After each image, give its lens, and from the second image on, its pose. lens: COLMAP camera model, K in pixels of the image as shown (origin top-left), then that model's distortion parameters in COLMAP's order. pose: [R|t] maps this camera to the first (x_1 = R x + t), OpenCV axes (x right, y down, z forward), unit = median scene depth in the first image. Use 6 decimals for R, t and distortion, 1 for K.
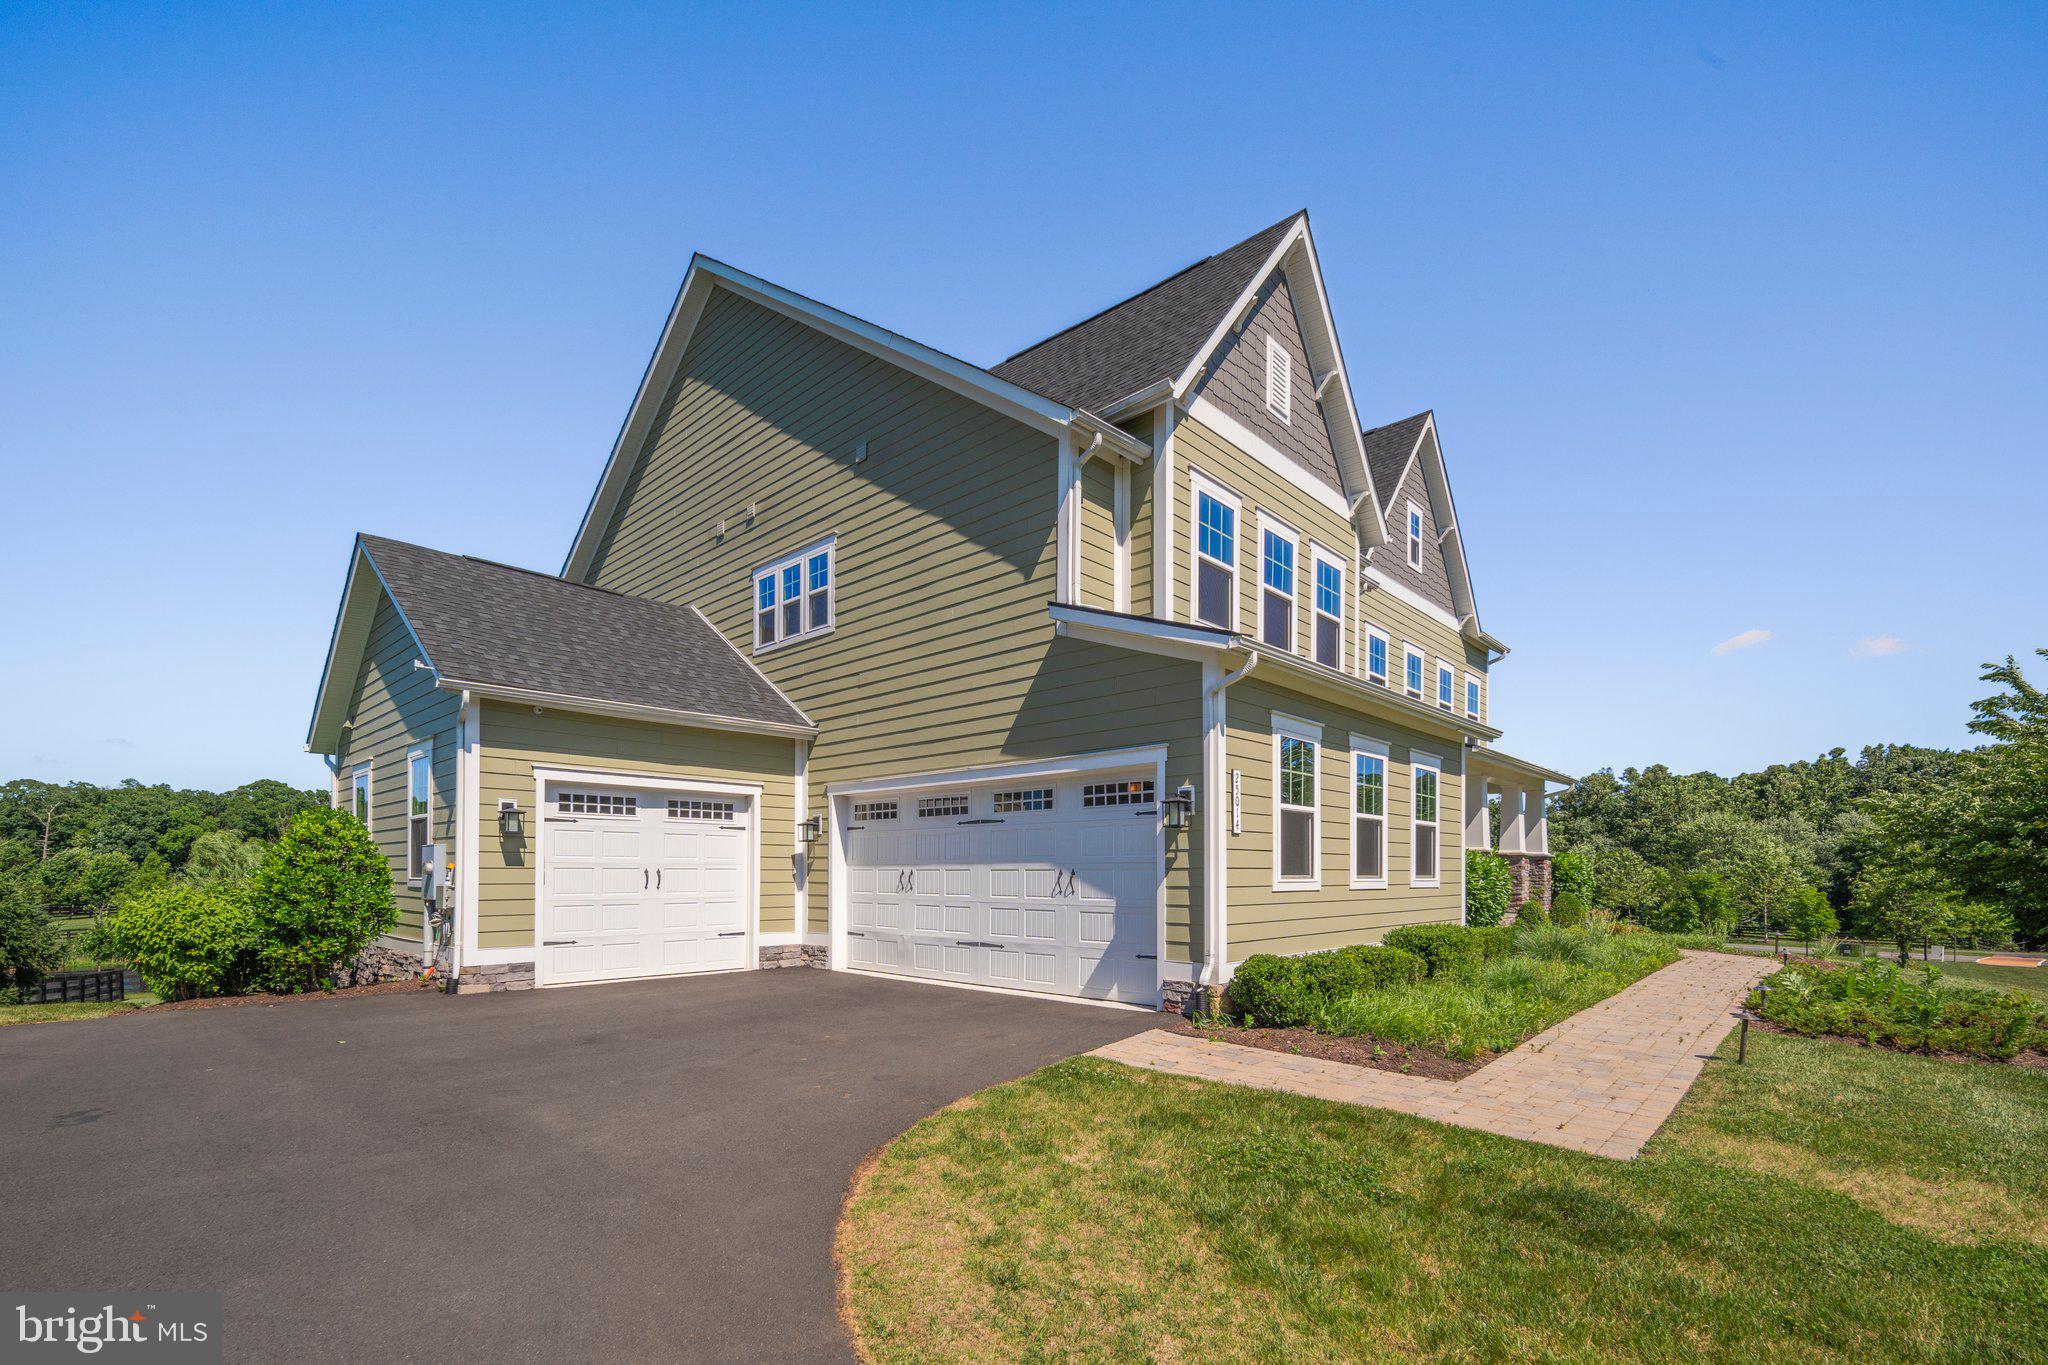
lens RADIAL K [[891.8, 0, 988.9], [0, 891.8, 892.7], [0, 0, 1]] dist [0.008783, -0.004542]
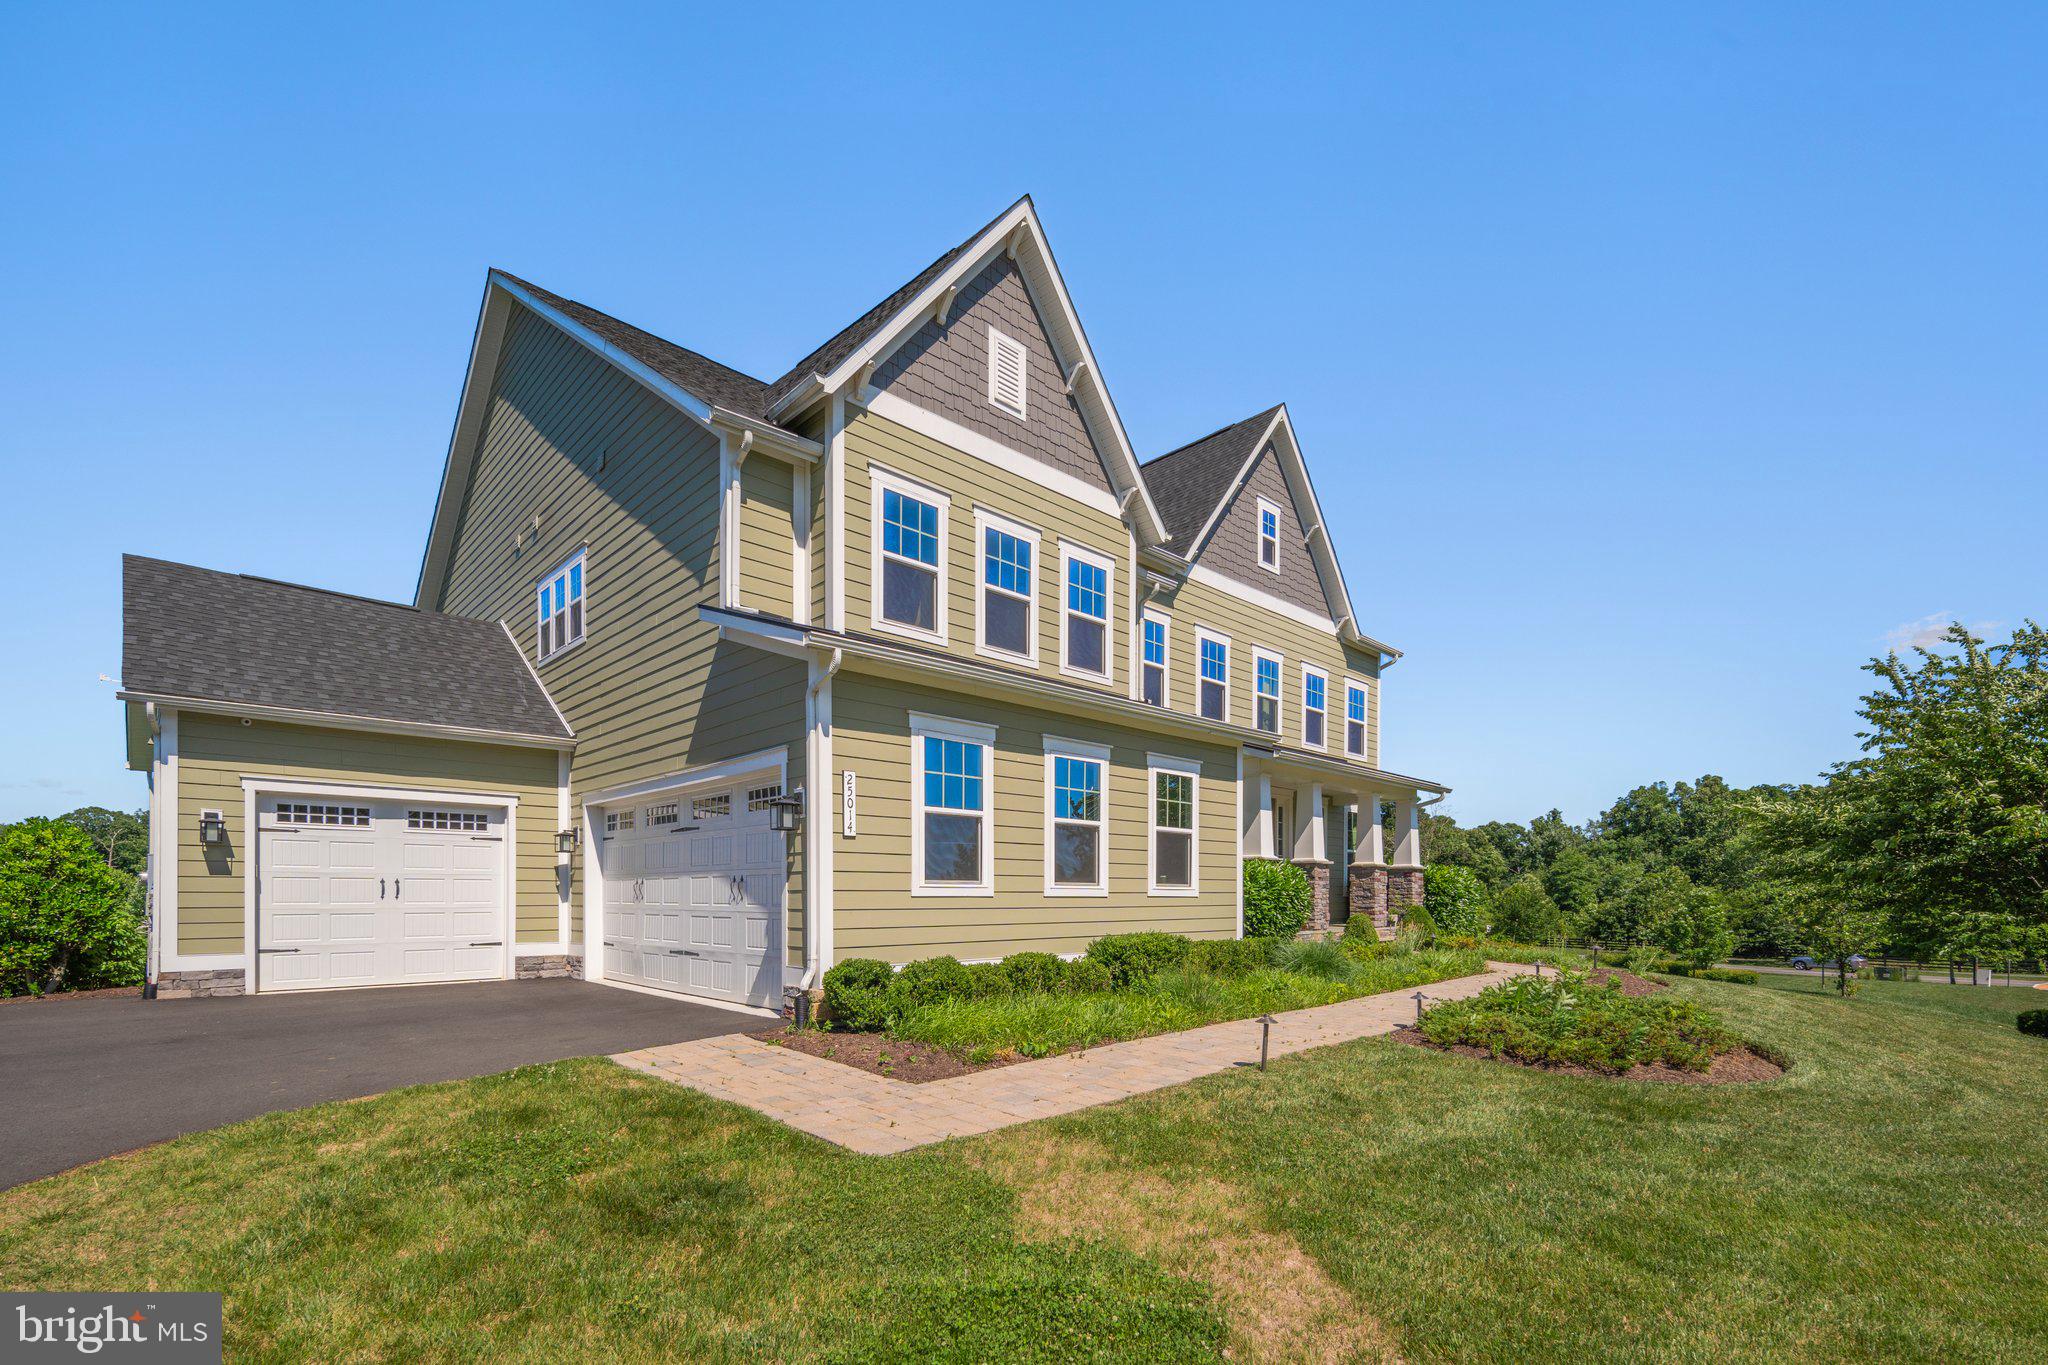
lens RADIAL K [[891.8, 0, 985.0], [0, 891.8, 927.0], [0, 0, 1]] dist [0.008783, -0.004542]
pose [[0.998299, -0.000144, -0.058309, 0.368383], [0.000956, 0.999903, 0.013899, 0.015193], [0.058302, -0.013931, 0.998202, 0.022079]]
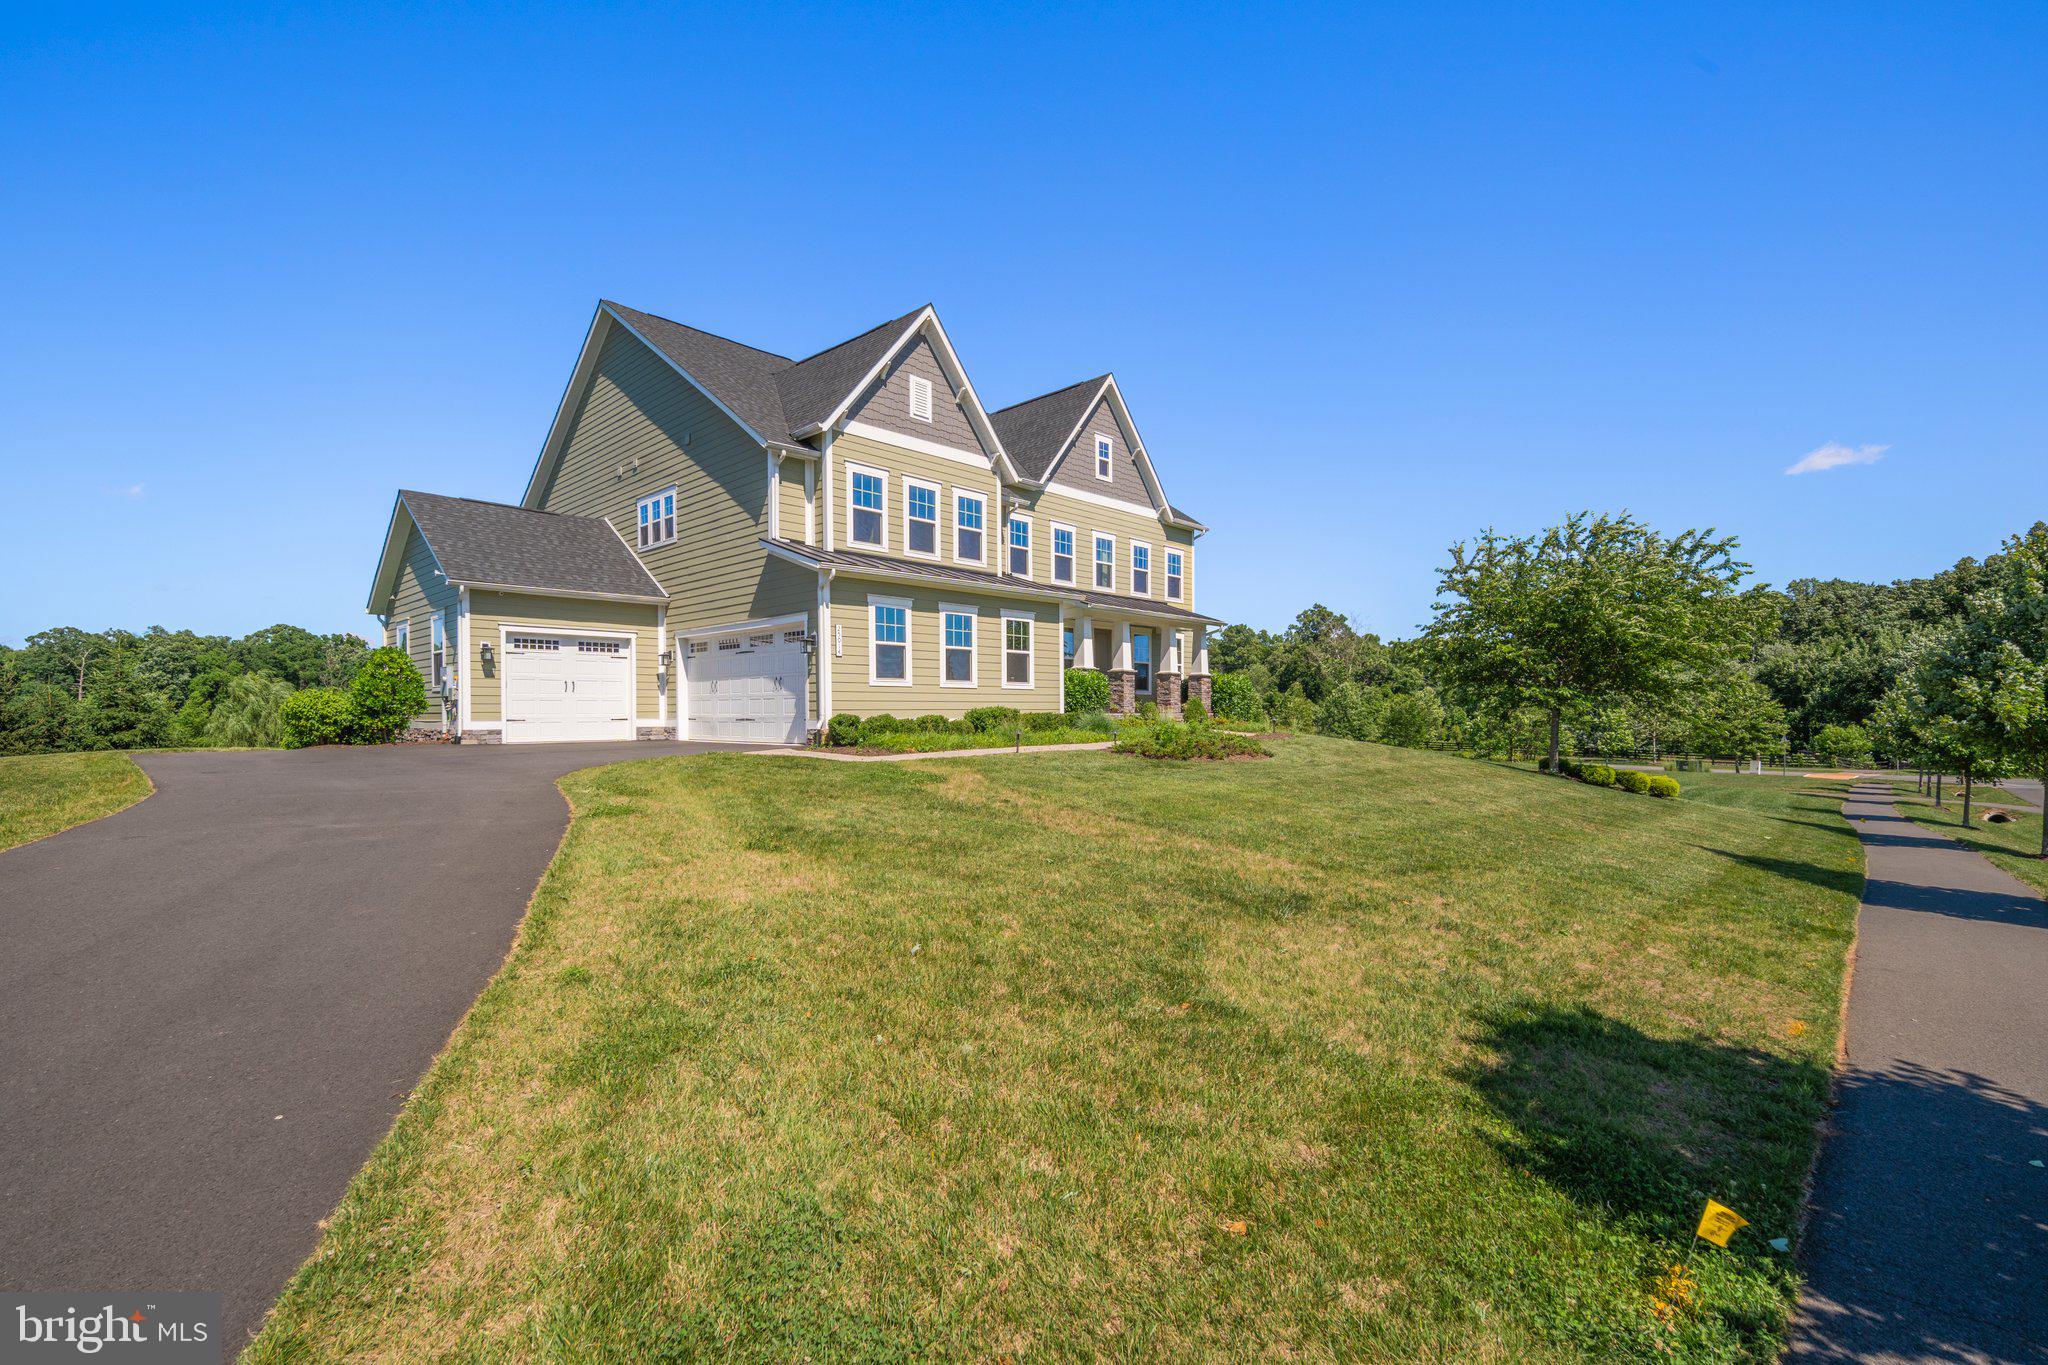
lens RADIAL K [[891.8, 0, 992.6], [0, 891.8, 754.9], [0, 0, 1]] dist [0.008783, -0.004542]
pose [[0.999931, -0.007595, -0.008966, 0.491269], [0.007826, 0.999630, 0.026044, 0.083357], [0.008765, -0.026113, 0.999621, -0.791004]]
